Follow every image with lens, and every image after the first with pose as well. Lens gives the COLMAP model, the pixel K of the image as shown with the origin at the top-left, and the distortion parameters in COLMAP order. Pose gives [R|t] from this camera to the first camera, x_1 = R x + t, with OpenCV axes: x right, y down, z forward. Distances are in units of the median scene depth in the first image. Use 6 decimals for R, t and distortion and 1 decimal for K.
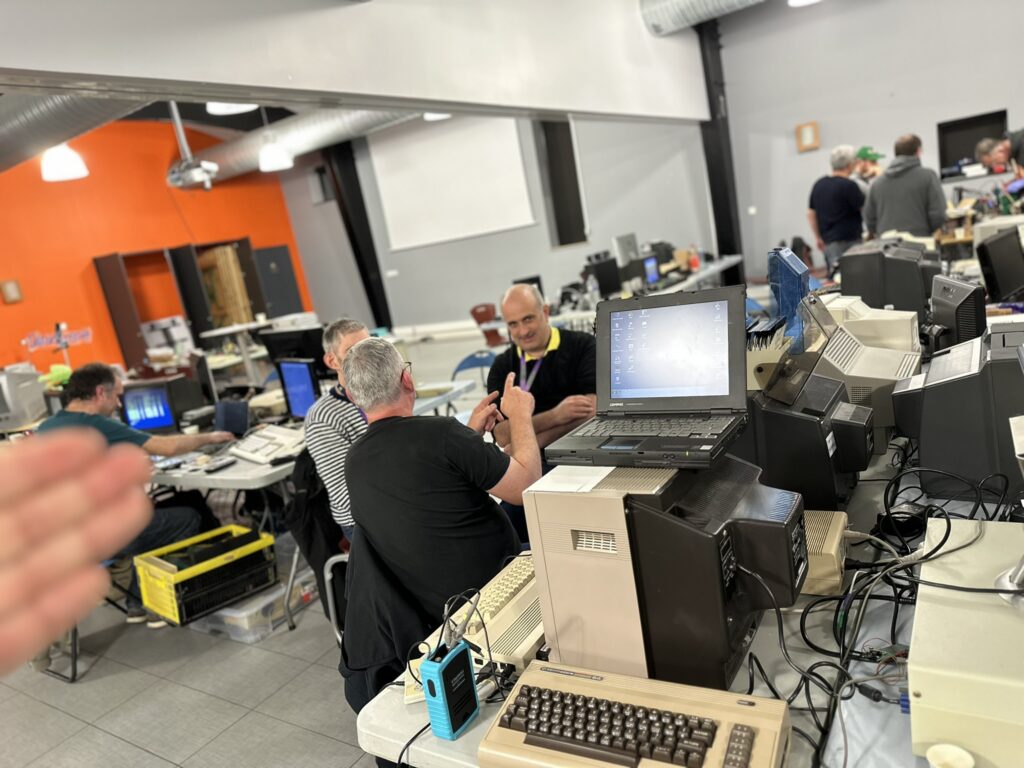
lens RADIAL K [[717.1, 0, 501.7], [0, 717.1, 386.2], [0, 0, 1]] dist [0.040765, -0.016195]
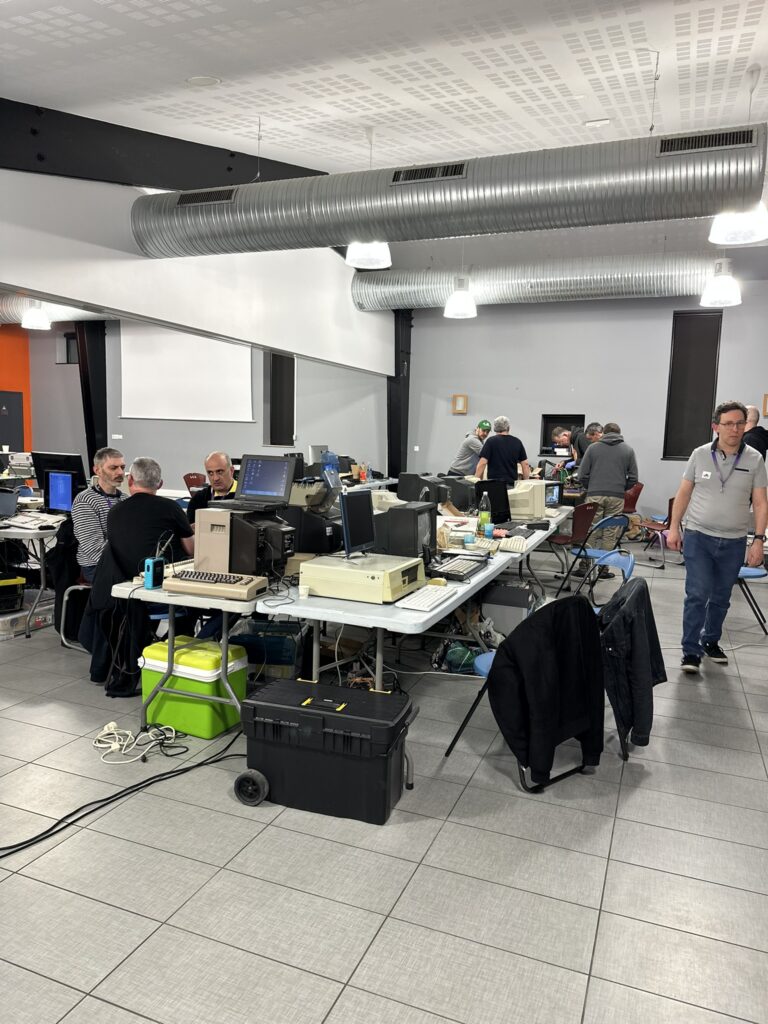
lens RADIAL K [[717.1, 0, 388.0], [0, 717.1, 518.5], [0, 0, 1]] dist [0.040765, -0.016195]
pose [[0.954474, 0.184312, 0.234537, 0.013114], [-0.158650, 0.979504, -0.124104, 0.058028], [-0.252604, 0.081245, 0.964153, -0.261494]]
